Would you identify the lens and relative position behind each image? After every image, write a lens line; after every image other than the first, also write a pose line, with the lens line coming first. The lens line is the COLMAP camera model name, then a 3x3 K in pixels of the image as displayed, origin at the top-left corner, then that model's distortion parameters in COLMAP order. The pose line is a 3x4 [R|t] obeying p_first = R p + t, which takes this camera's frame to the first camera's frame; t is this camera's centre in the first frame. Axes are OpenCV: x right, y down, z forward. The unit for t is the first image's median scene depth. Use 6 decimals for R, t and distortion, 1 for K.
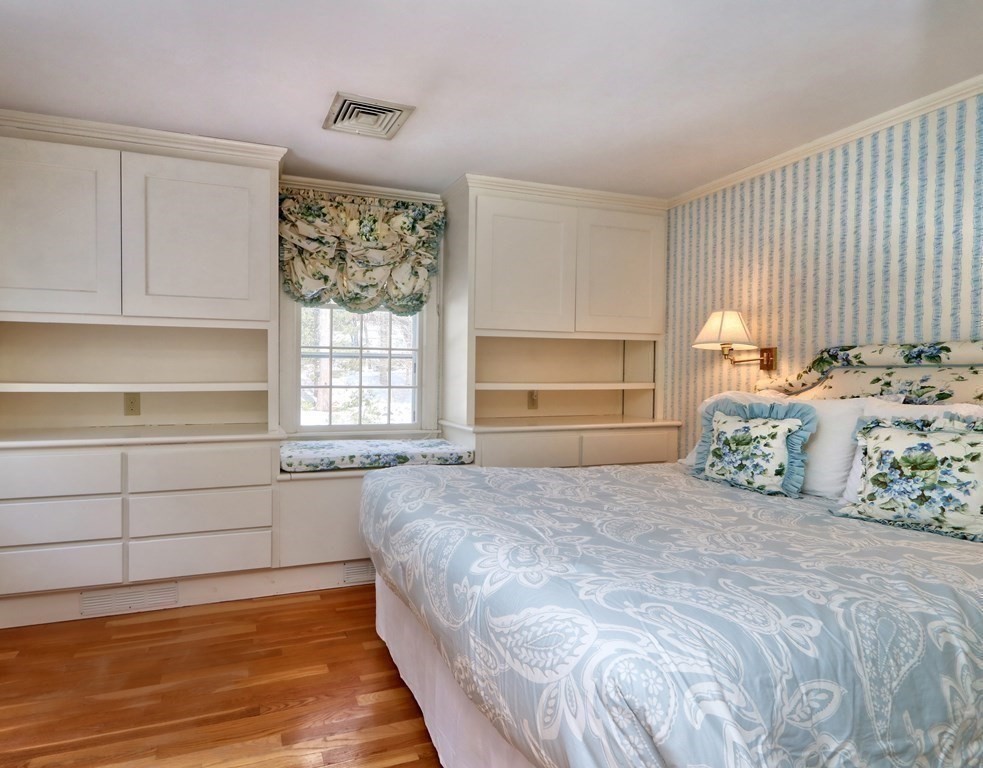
lens RADIAL K [[562.2, 0, 486.4], [0, 562.2, 404.6], [0, 0, 1]] dist [-0.001306, -0.000817]
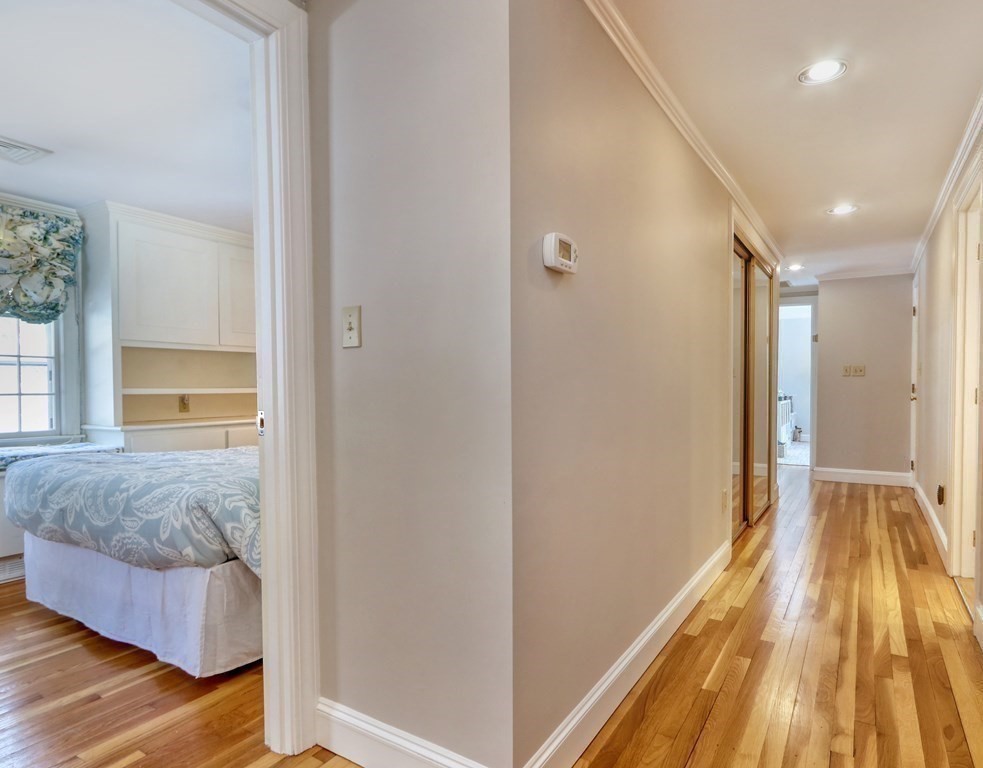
lens RADIAL K [[562.2, 0, 486.4], [0, 562.2, 404.6], [0, 0, 1]] dist [-0.001306, -0.000817]
pose [[0.850447, -0.029163, 0.525251, 0.007799], [0.039561, 0.999180, -0.008577, 0.029283], [-0.524571, 0.028073, 0.850904, -0.289960]]
